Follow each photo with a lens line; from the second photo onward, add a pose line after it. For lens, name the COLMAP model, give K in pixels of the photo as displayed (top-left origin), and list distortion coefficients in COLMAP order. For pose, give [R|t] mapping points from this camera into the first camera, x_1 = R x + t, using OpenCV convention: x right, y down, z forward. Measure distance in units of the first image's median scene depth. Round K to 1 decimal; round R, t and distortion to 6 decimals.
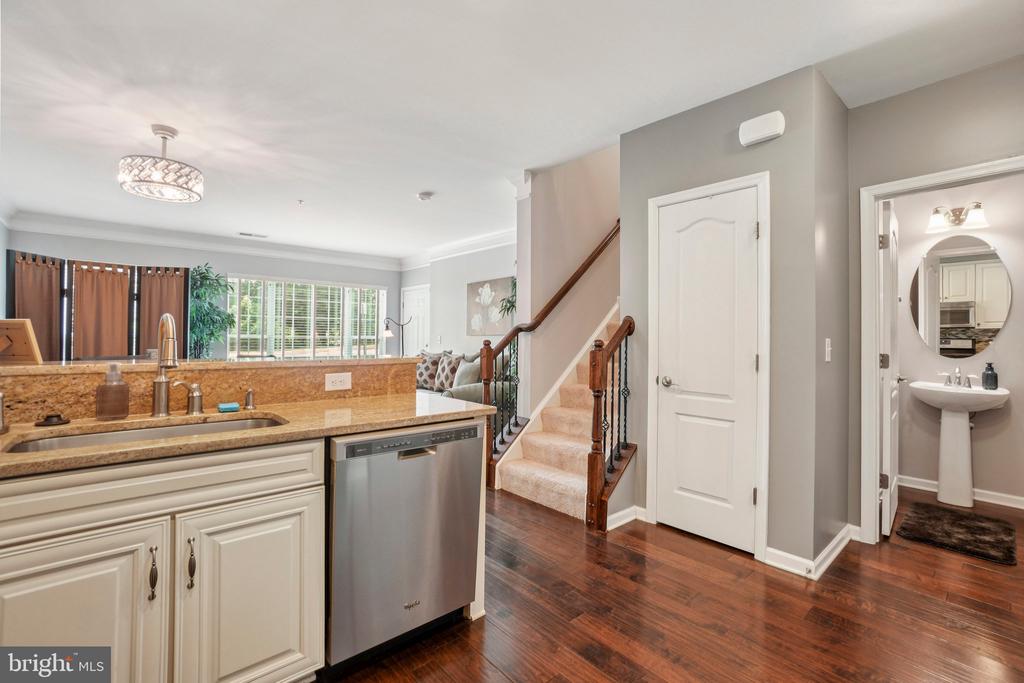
lens RADIAL K [[465.2, 0, 506.2], [0, 465.2, 331.6], [0, 0, 1]] dist [-0.050362, 0.024227]
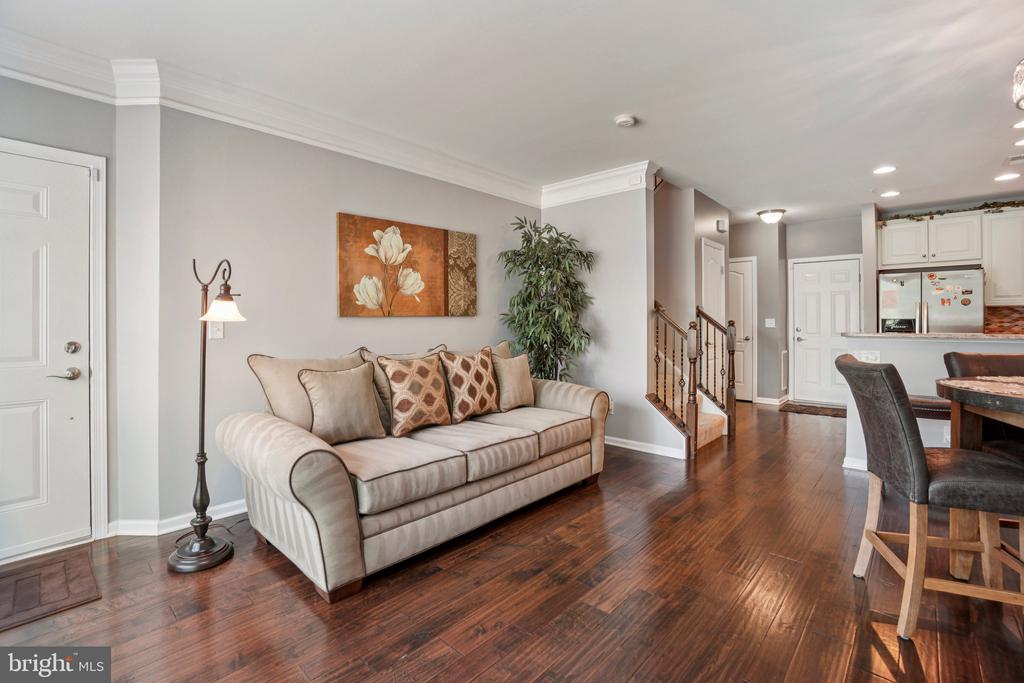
lens RADIAL K [[475.7, 0, 512.0], [0, 475.7, 317.3], [0, 0, 1]] dist [-0.054718, 0.025386]
pose [[-0.120694, -0.001868, 0.992688, -1.470742], [-0.007408, 0.999972, 0.000981, 0.015877], [-0.992662, -0.007236, -0.120704, 2.126483]]
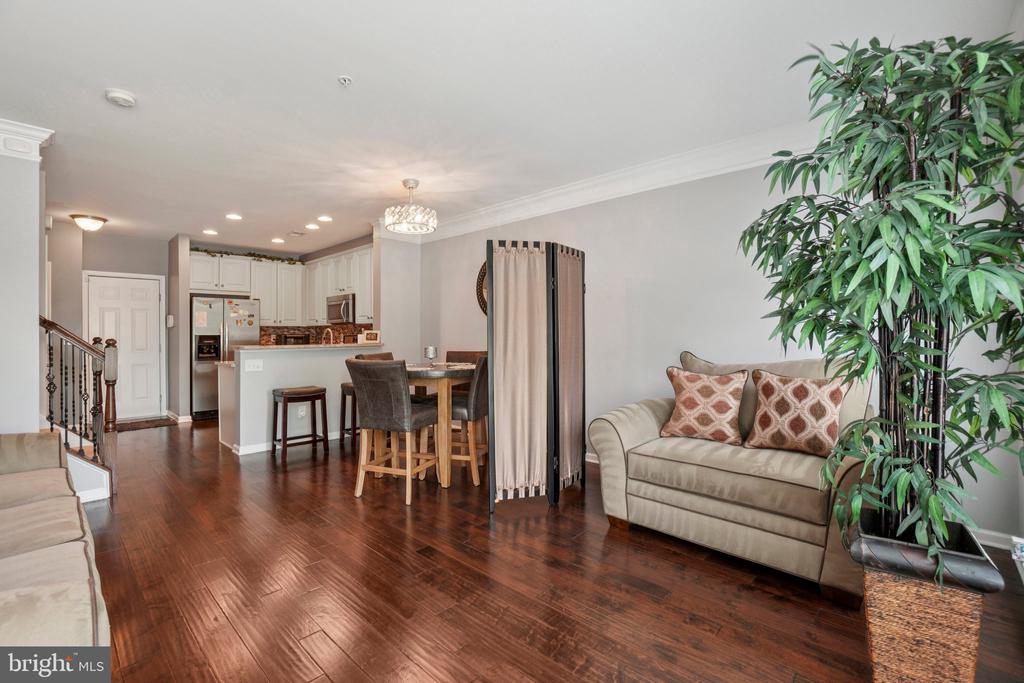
lens RADIAL K [[465.2, 0, 506.2], [0, 465.2, 331.6], [0, 0, 1]] dist [-0.050362, 0.024227]
pose [[-0.994739, -0.003304, -0.102390, -1.024820], [-0.002028, 0.999919, -0.012564, 0.020435], [0.102423, -0.012290, -0.994665, 2.739343]]
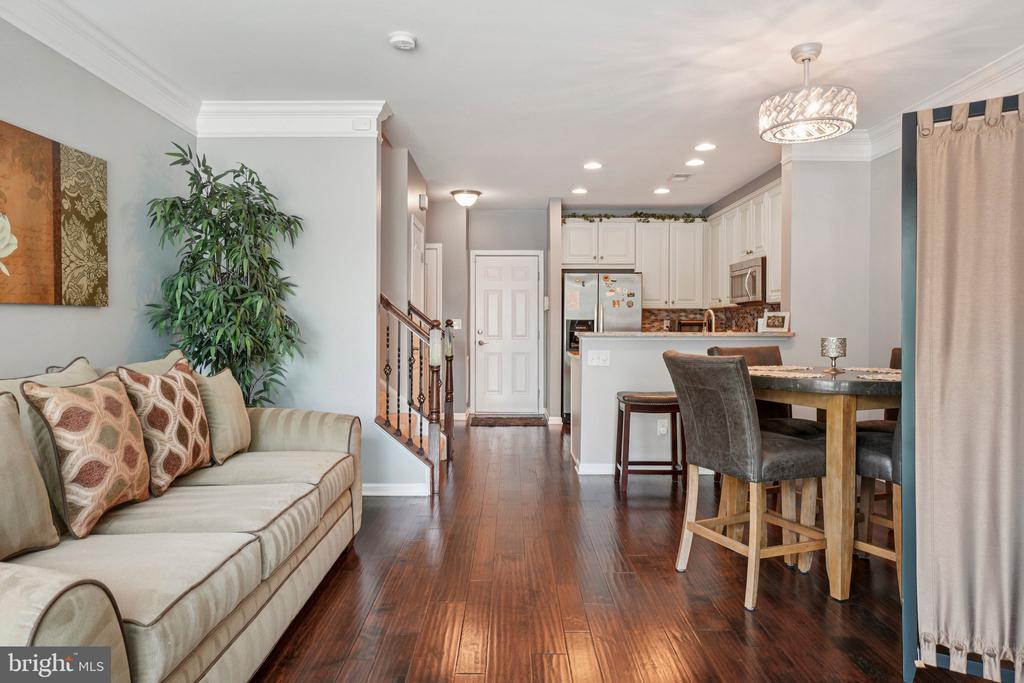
lens RADIAL K [[644.8, 0, 510.5], [0, 644.8, 327.6], [0, 0, 1]] dist [-0.006540, 0.029310]
pose [[-0.761045, -0.012983, 0.648569, -1.246753], [-0.013791, 0.999898, 0.003834, 0.037596], [-0.648553, -0.006026, -0.761146, 2.478015]]
